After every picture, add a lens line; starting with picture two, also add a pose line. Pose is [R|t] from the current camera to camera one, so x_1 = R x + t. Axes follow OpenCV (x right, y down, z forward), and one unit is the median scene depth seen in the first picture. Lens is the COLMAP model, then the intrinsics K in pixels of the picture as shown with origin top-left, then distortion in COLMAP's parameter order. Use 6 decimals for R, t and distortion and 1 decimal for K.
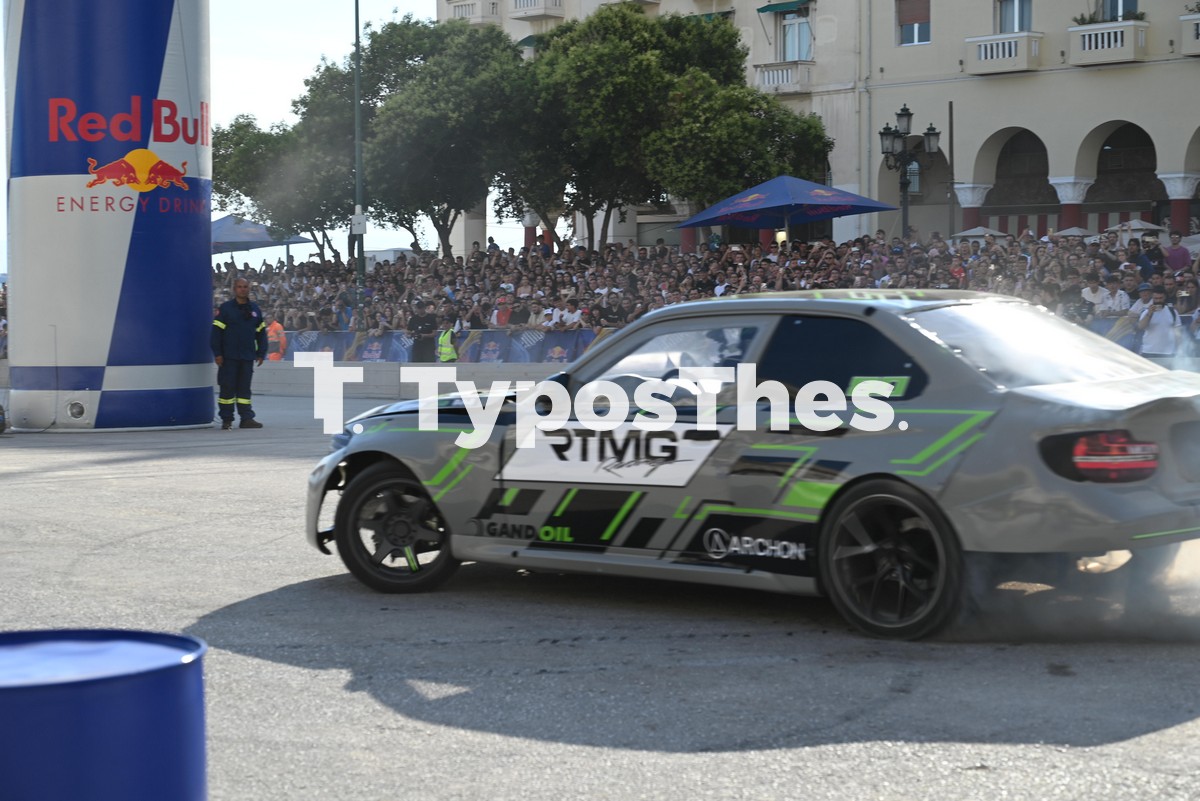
lens RADIAL K [[2355.5, 0, 597.3], [0, 2355.5, 389.5], [0, 0, 1]] dist [-0.002407, 0.000000]
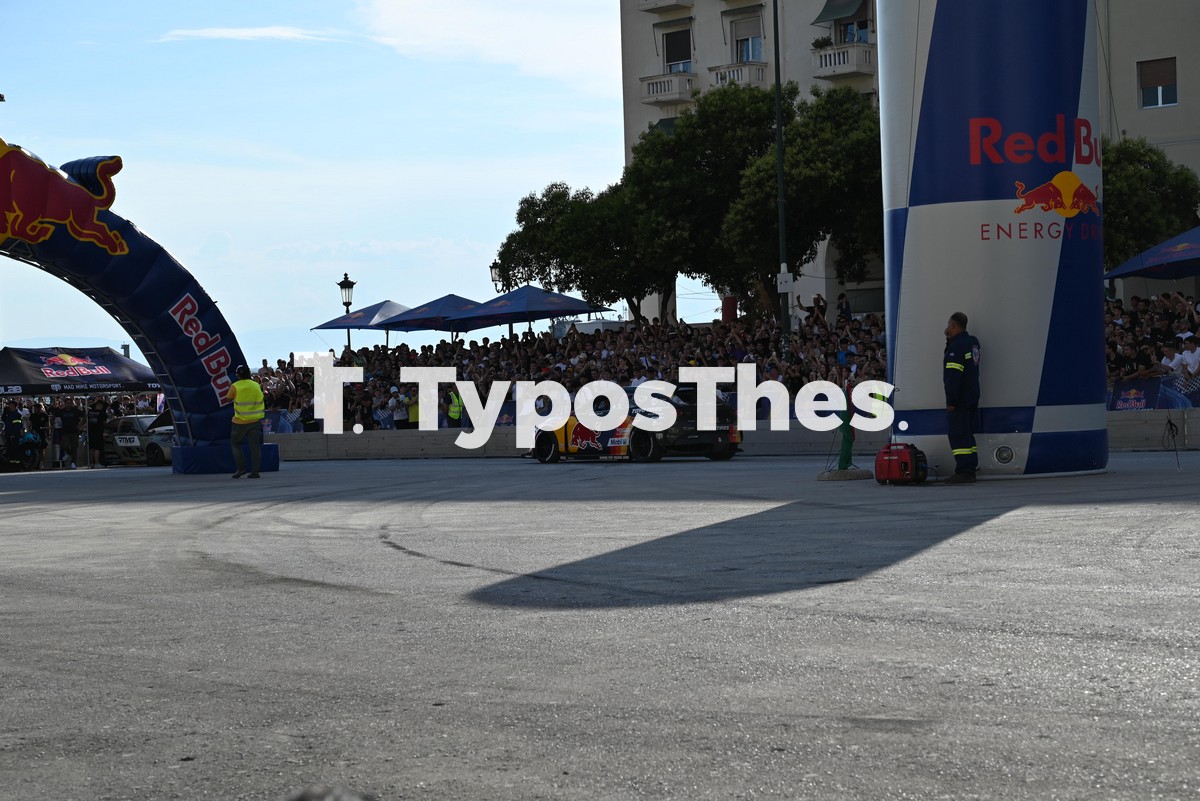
lens RADIAL K [[2216.8, 0, 621.4], [0, 2216.8, 455.5], [0, 0, 1]] dist [-0.003521, 0.000000]
pose [[0.998943, -0.024571, 0.038847, -0.404416], [0.024737, 0.999687, -0.003801, 0.008645], [-0.038742, 0.004758, 0.999238, 0.135973]]
